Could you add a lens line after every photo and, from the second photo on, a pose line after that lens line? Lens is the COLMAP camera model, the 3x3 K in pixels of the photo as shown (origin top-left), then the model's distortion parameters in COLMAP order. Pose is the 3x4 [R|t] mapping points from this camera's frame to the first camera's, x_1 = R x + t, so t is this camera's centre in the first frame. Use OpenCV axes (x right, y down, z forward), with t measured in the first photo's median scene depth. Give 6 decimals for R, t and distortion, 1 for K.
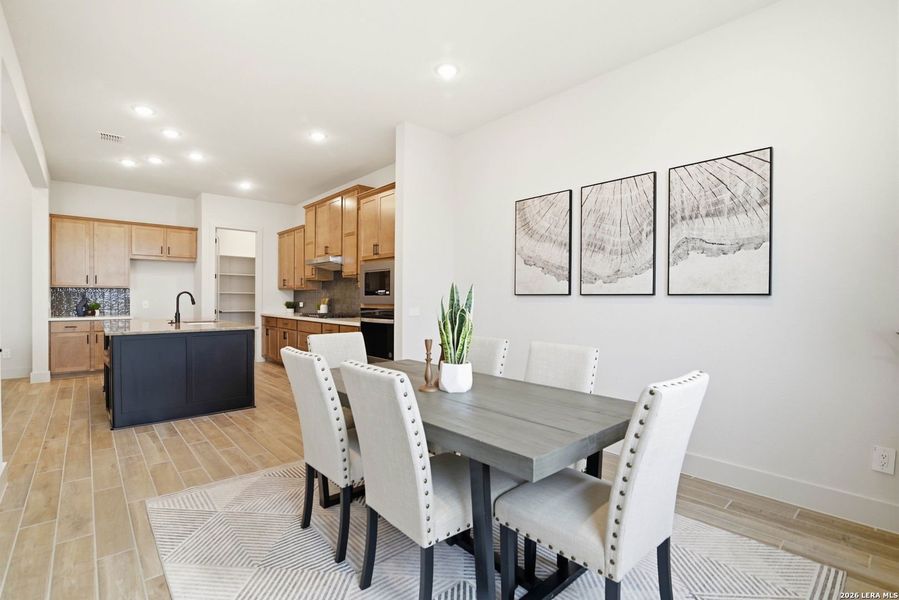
lens RADIAL K [[412.3, 0, 439.2], [0, 412.3, 300.4], [0, 0, 1]] dist [-0.017316, 0.000214]
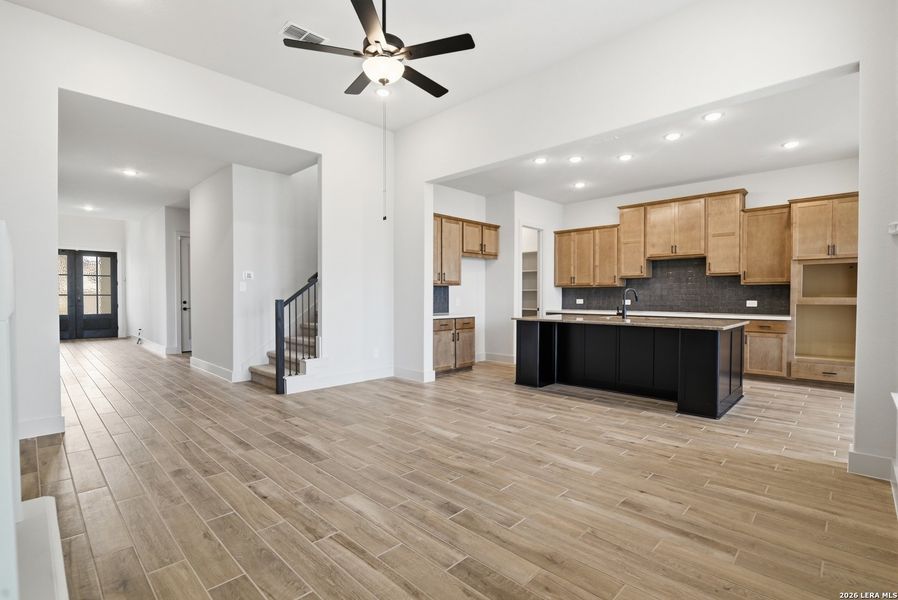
lens RADIAL K [[416.6, 0, 456.2], [0, 416.6, 300.2], [0, 0, 1]] dist [-0.018977, -0.001457]
pose [[0.994235, -0.004420, 0.107135, -0.879679], [0.004325, 0.999990, 0.001120, 0.003796], [-0.107139, -0.000650, 0.994244, 0.000263]]
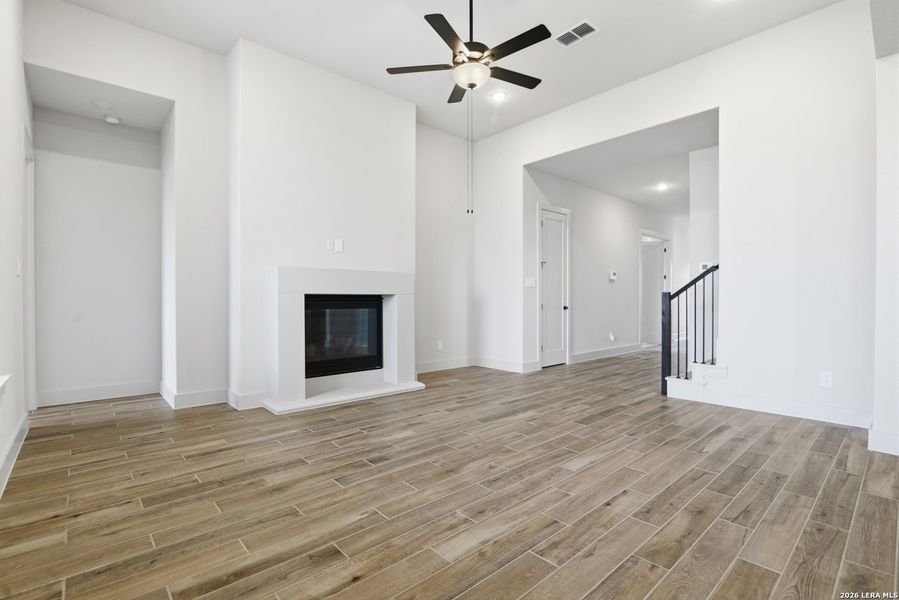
lens RADIAL K [[419.5, 0, 453.2], [0, 419.5, 302.2], [0, 0, 1]] dist [-0.013480, -0.000202]
pose [[0.036897, 0.001556, -0.999318, -0.438202], [-0.005825, 0.999982, 0.001342, 0.019731], [0.999302, 0.005771, 0.036905, 0.395745]]
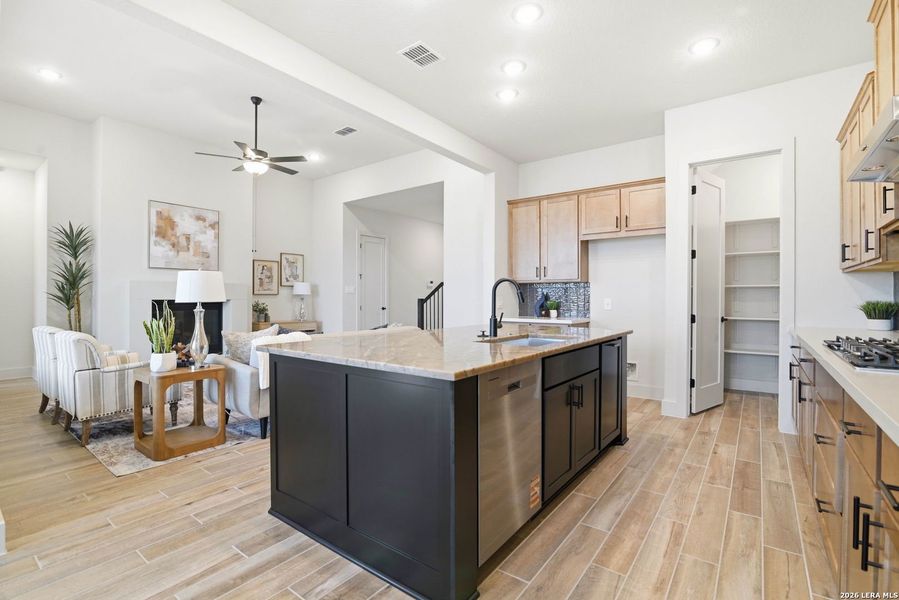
lens RADIAL K [[420.0, 0, 450.7], [0, 420.0, 296.7], [0, 0, 1]] dist [-0.013923, 0.000360]
pose [[0.223847, -0.007567, -0.974595, -0.083055], [-0.008032, 0.999922, -0.009609, 0.006238], [0.974591, 0.009979, 0.223769, 0.612661]]
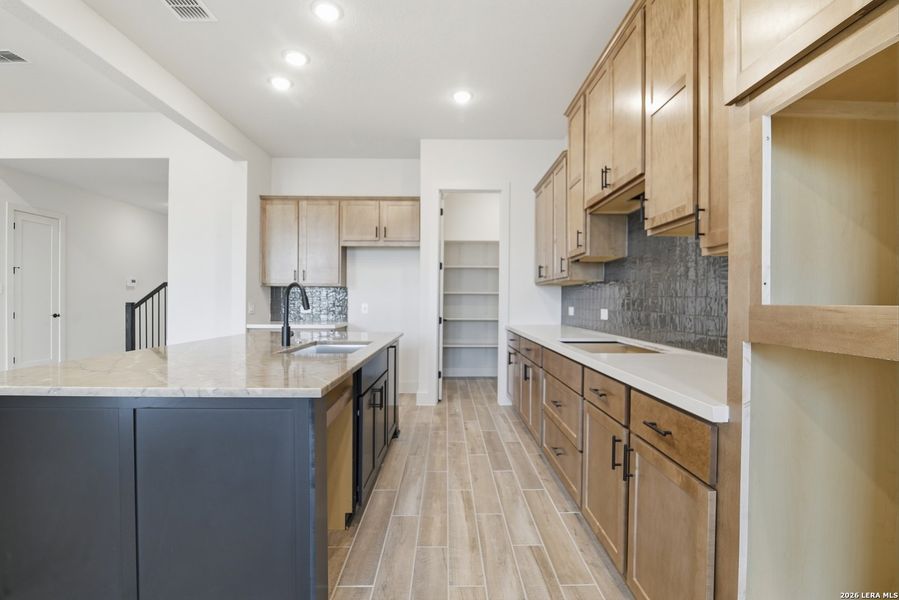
lens RADIAL K [[419.5, 0, 453.2], [0, 419.5, 302.2], [0, 0, 1]] dist [-0.013480, -0.000202]
pose [[0.772100, -0.000050, -0.635501, -0.119303], [-0.006410, 0.999949, -0.007867, 0.003687], [0.635469, 0.010148, 0.772060, 0.548063]]
